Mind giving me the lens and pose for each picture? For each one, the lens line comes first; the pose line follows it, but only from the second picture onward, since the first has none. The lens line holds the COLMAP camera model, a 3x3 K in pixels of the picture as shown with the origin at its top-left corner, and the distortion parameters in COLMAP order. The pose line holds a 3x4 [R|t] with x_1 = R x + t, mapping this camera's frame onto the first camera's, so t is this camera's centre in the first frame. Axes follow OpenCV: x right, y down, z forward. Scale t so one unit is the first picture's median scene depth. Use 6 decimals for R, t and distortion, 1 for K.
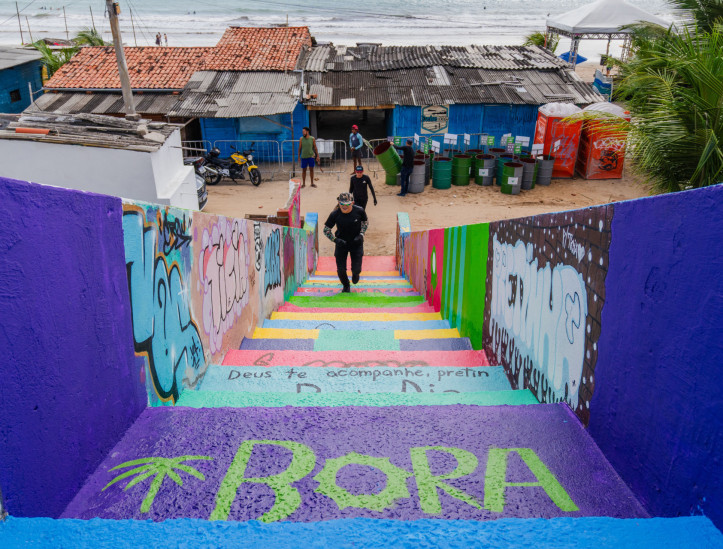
lens RADIAL K [[639.1, 0, 361.5], [0, 639.1, 274.5], [0, 0, 1]] dist [0.013209, 0.025658]
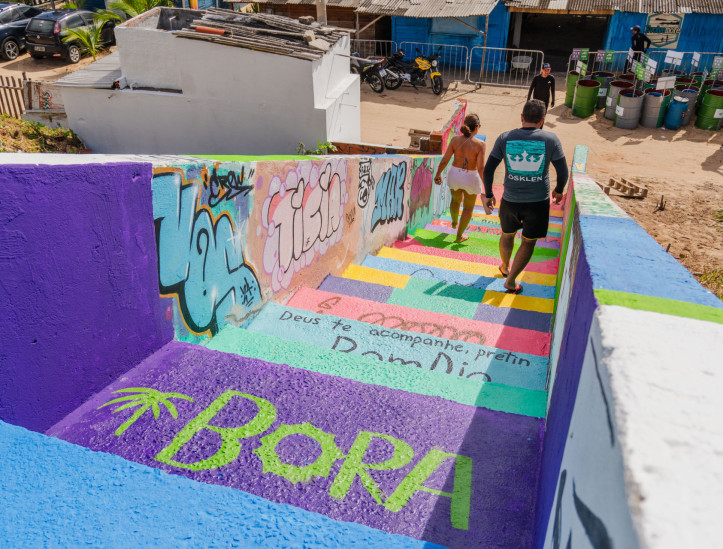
lens RADIAL K [[677.8, 0, 348.1], [0, 677.8, 273.3], [0, 0, 1]] dist [0.010546, 0.026080]
pose [[0.944494, 0.166297, -0.283331, 0.217887], [-0.126832, 0.980135, 0.152477, -0.103469], [0.303059, -0.108078, 0.946823, -0.036489]]
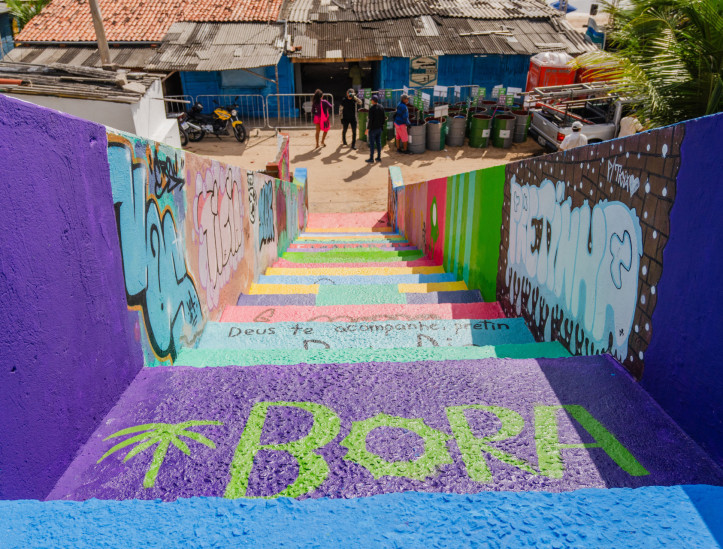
lens RADIAL K [[639.1, 0, 361.5], [0, 639.1, 274.5], [0, 0, 1]] dist [0.013209, 0.025658]
pose [[0.999650, -0.015262, 0.021587, -0.036433], [0.013879, 0.997926, 0.062864, 0.019603], [-0.022502, -0.062543, 0.997789, 0.083986]]
